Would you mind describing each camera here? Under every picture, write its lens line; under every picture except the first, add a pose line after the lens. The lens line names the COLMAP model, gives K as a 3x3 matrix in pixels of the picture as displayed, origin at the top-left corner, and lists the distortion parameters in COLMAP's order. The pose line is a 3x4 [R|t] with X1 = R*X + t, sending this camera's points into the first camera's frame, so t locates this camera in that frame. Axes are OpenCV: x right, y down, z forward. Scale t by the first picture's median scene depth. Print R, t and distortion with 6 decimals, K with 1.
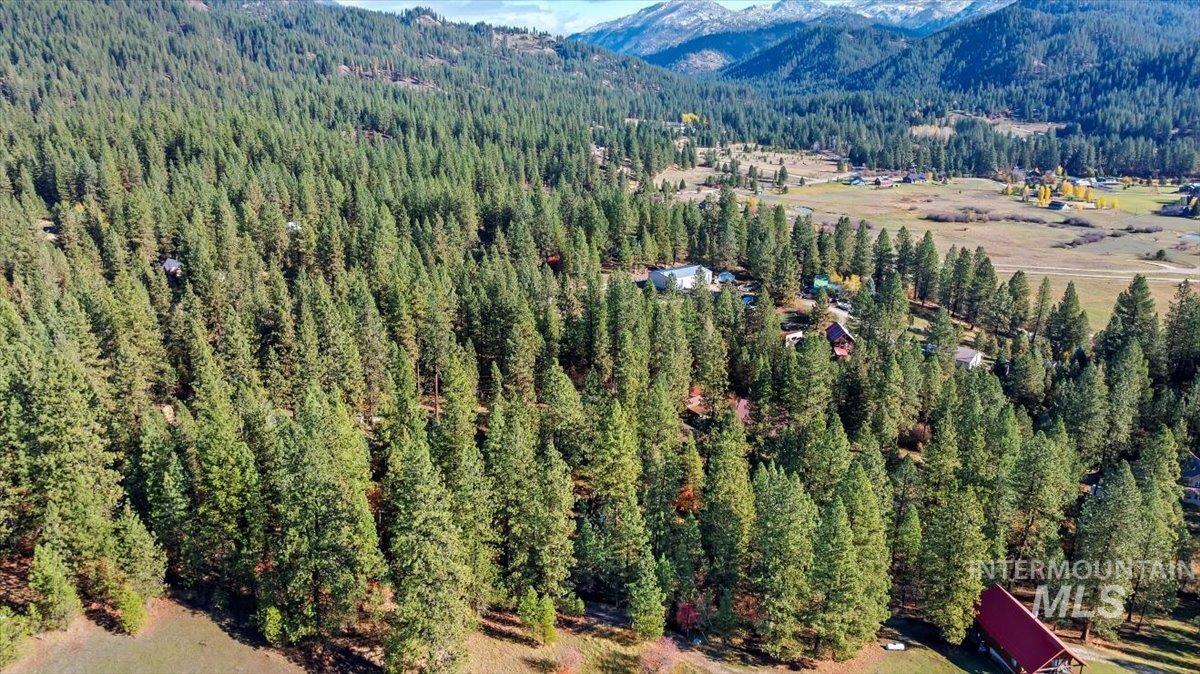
lens RADIAL K [[832.5, 0, 607.0], [0, 832.5, 342.3], [0, 0, 1]] dist [-0.051030, 0.045351]
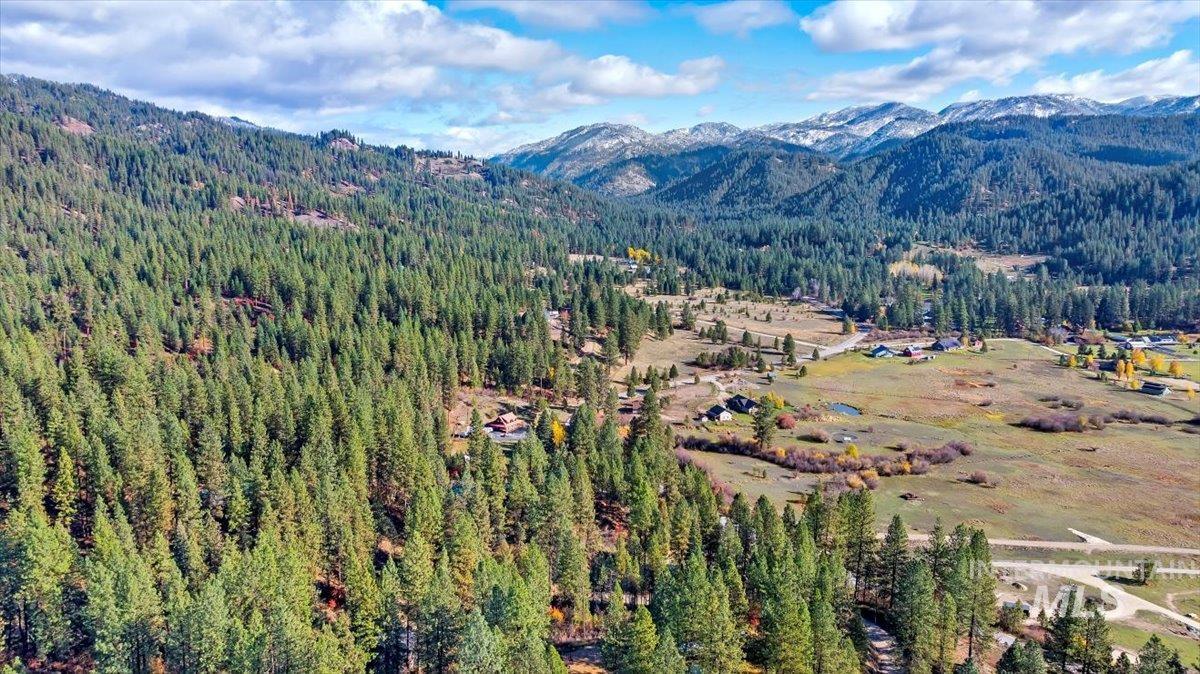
lens RADIAL K [[832.5, 0, 607.0], [0, 832.5, 342.3], [0, 0, 1]] dist [-0.051030, 0.045351]
pose [[0.995676, -0.014979, 0.091679, -0.016230], [0.027167, 0.990721, -0.133172, -0.055305], [-0.088833, 0.135087, 0.986844, 0.127636]]
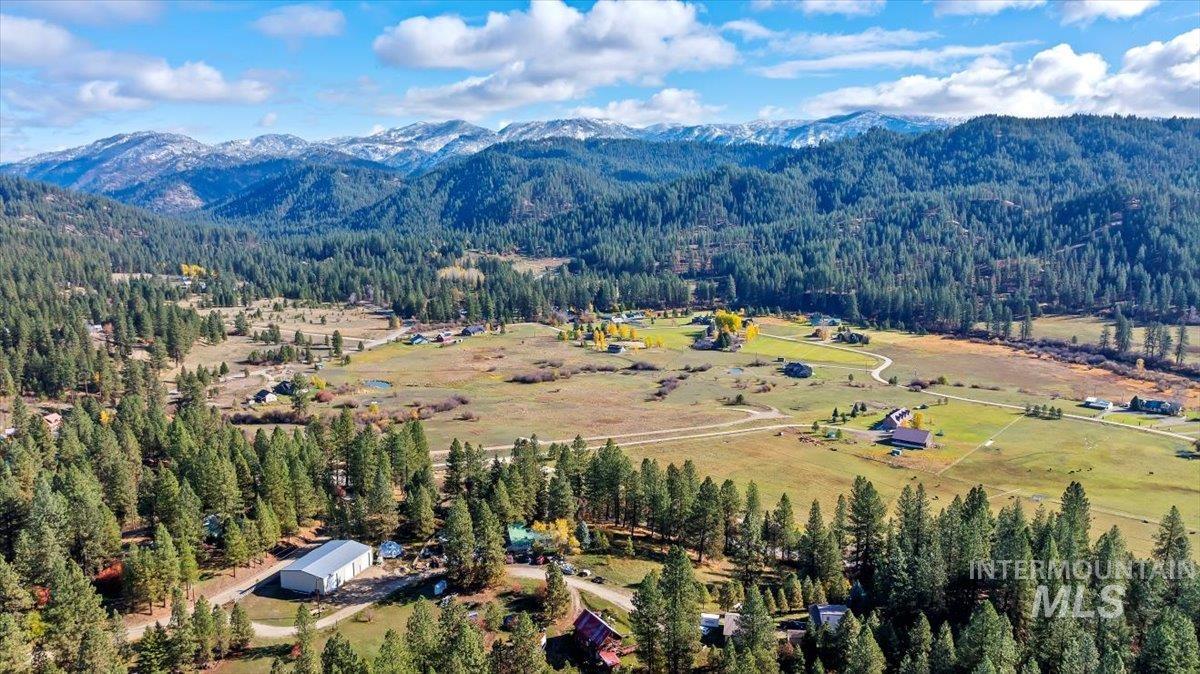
lens RADIAL K [[832.5, 0, 607.0], [0, 832.5, 342.3], [0, 0, 1]] dist [-0.051030, 0.045351]
pose [[0.833200, -0.089728, 0.545643, -0.016421], [0.171171, 0.980133, -0.100201, -0.032414], [-0.525812, 0.176886, 0.832006, 0.058555]]
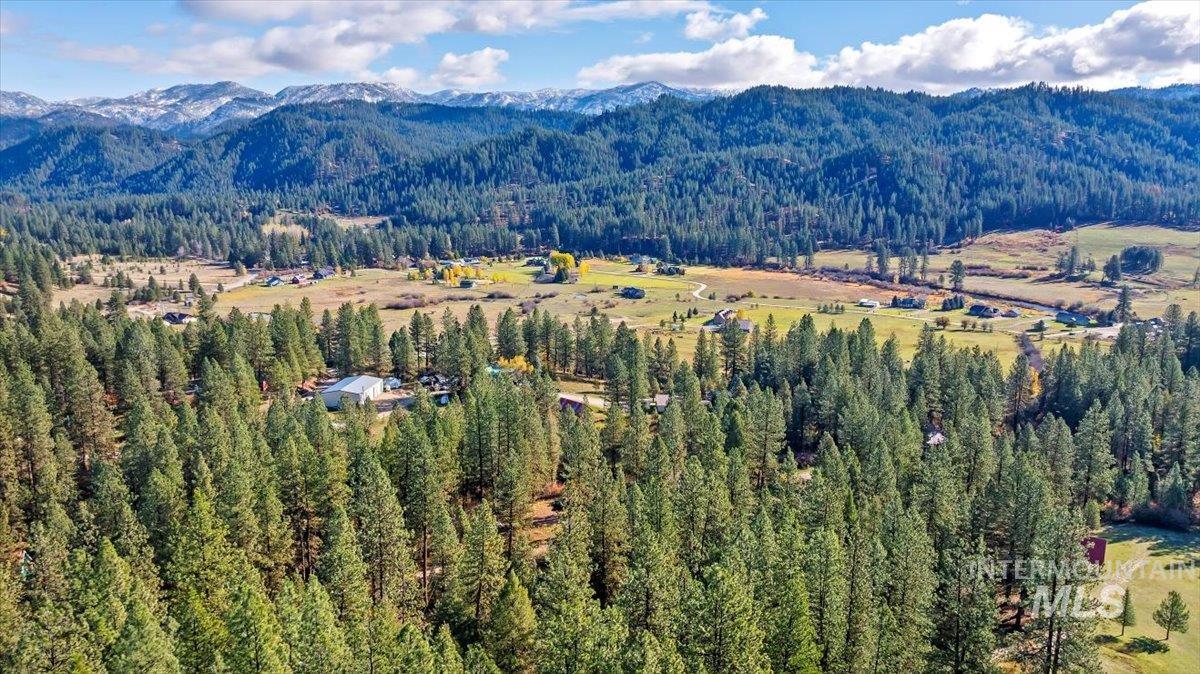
lens RADIAL K [[831.7, 0, 607.5], [0, 831.7, 337.4], [0, 0, 1]] dist [-0.029111, -0.003750]
pose [[0.670934, -0.142019, 0.727790, -0.078925], [0.229257, 0.973129, -0.021454, -0.011391], [-0.705187, 0.181245, 0.685465, 0.039114]]
